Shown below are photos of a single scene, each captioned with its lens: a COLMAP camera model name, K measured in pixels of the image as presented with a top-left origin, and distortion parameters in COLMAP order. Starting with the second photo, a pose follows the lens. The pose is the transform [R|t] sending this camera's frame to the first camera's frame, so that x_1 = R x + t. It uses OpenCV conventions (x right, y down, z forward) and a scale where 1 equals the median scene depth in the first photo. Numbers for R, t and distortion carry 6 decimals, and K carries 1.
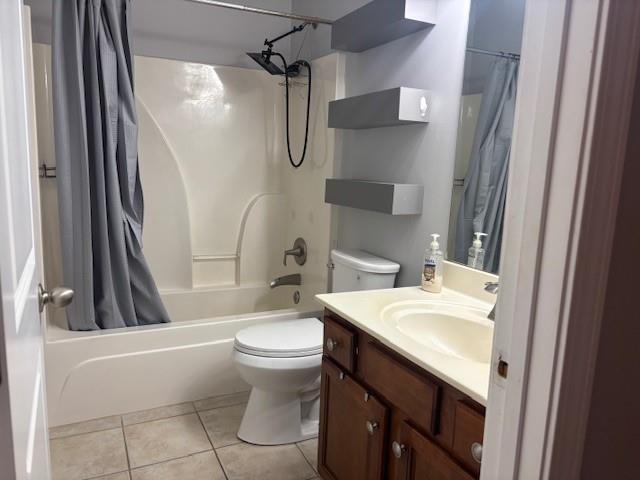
lens RADIAL K [[477.9, 0, 320.0], [0, 477.9, 240.0], [0, 0, 1]] dist [0.049627, -0.058218]
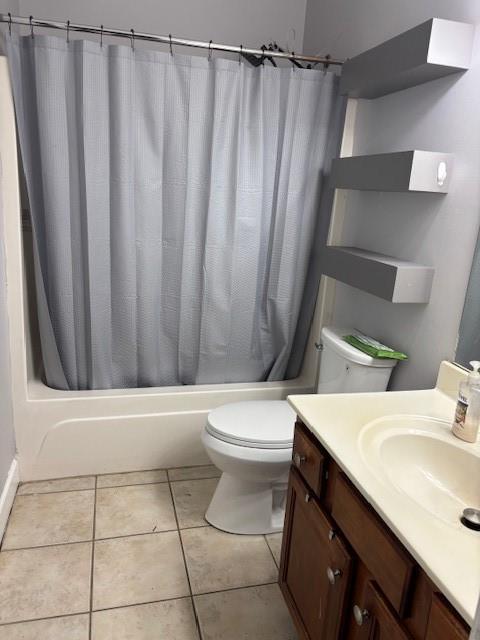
lens RADIAL K [[477.9, 0, 240.4], [0, 477.9, 312.3], [0, 0, 1]] dist [0.049627, -0.058218]
pose [[0.979446, 0.075948, -0.186862, 0.049410], [-0.061236, 0.994642, 0.083289, -0.088843], [0.192187, -0.070134, 0.978849, 0.118692]]
